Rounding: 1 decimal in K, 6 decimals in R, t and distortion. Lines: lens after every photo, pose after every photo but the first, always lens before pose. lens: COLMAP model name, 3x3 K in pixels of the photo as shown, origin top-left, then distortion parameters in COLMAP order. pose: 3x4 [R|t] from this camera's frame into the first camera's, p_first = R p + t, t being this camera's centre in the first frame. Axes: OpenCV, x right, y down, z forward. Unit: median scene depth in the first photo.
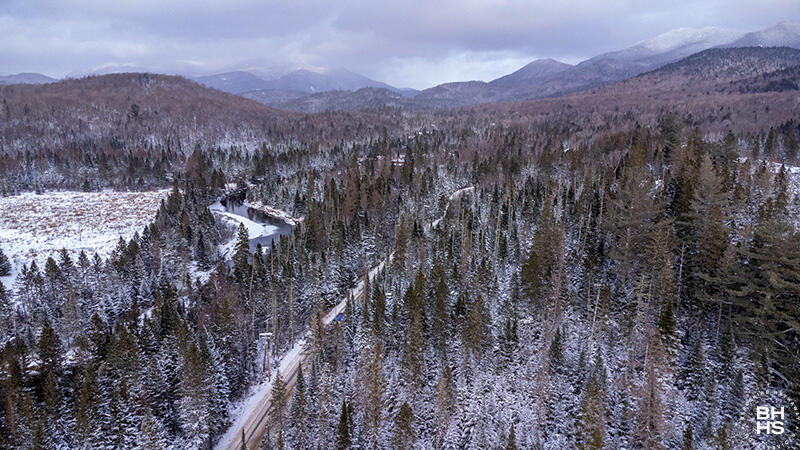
lens RADIAL K [[569.7, 0, 404.1], [0, 569.7, 230.3], [0, 0, 1]] dist [0.038319, -0.028703]
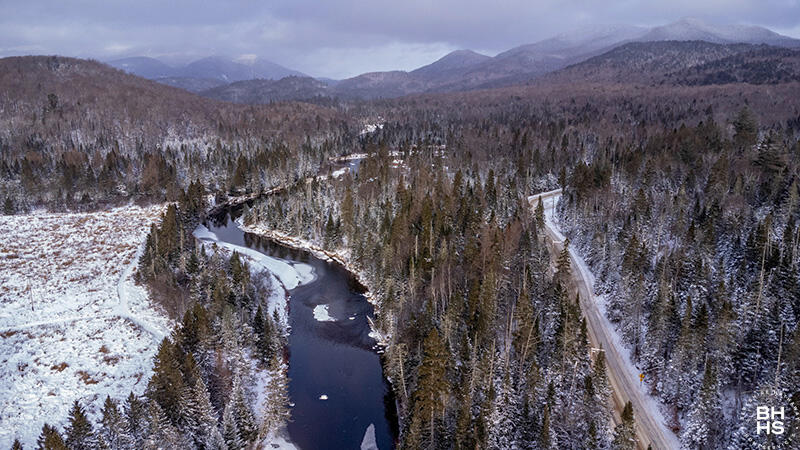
lens RADIAL K [[569.7, 0, 401.3], [0, 569.7, 226.2], [0, 0, 1]] dist [0.038319, -0.028703]
pose [[0.989708, -0.027368, 0.140461, -0.097239], [0.025954, 0.999592, 0.011891, -0.028768], [-0.140729, -0.008123, 0.990015, 0.122657]]
